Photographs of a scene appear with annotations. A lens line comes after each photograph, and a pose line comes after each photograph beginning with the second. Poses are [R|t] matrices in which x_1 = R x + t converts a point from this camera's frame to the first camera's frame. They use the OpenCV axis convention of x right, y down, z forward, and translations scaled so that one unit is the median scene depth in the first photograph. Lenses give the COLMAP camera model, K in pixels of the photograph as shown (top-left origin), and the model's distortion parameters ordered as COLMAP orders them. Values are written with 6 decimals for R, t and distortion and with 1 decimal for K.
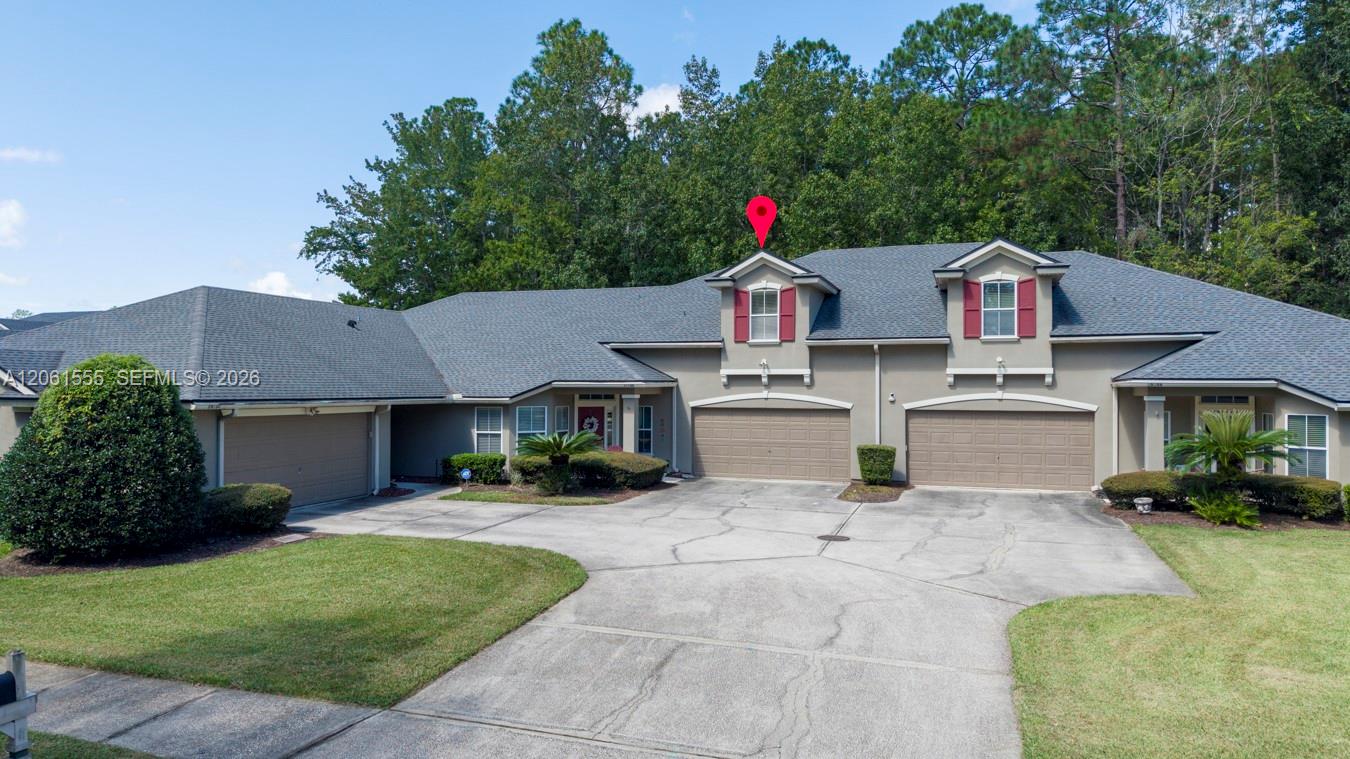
lens RADIAL K [[888.9, 0, 667.7], [0, 888.9, 379.8], [0, 0, 1]] dist [0.074718, -0.085840]
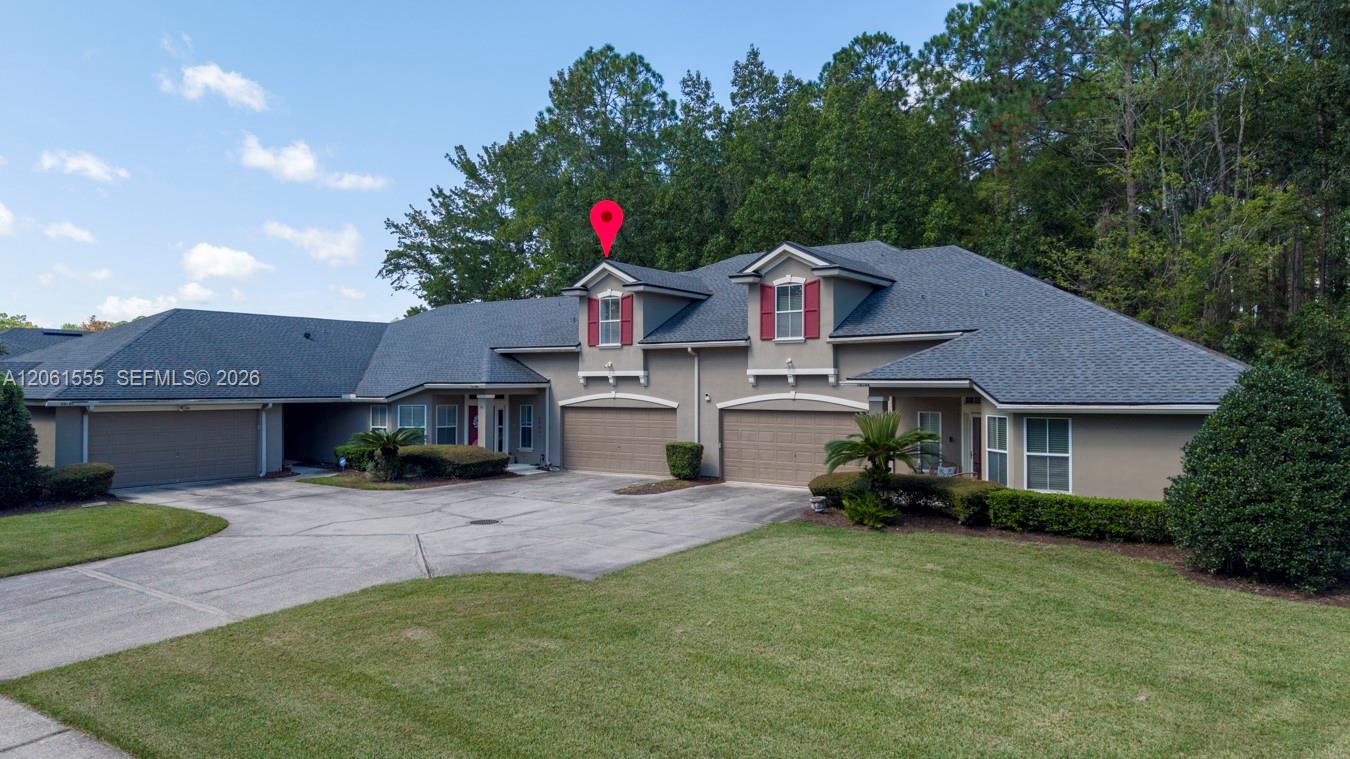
lens RADIAL K [[888.9, 0, 667.7], [0, 888.9, 379.8], [0, 0, 1]] dist [0.074718, -0.085840]
pose [[0.959823, -0.004777, -0.280565, 0.484246], [0.004900, 0.999988, -0.000263, -0.000582], [0.280563, -0.001123, 0.959835, -0.017825]]
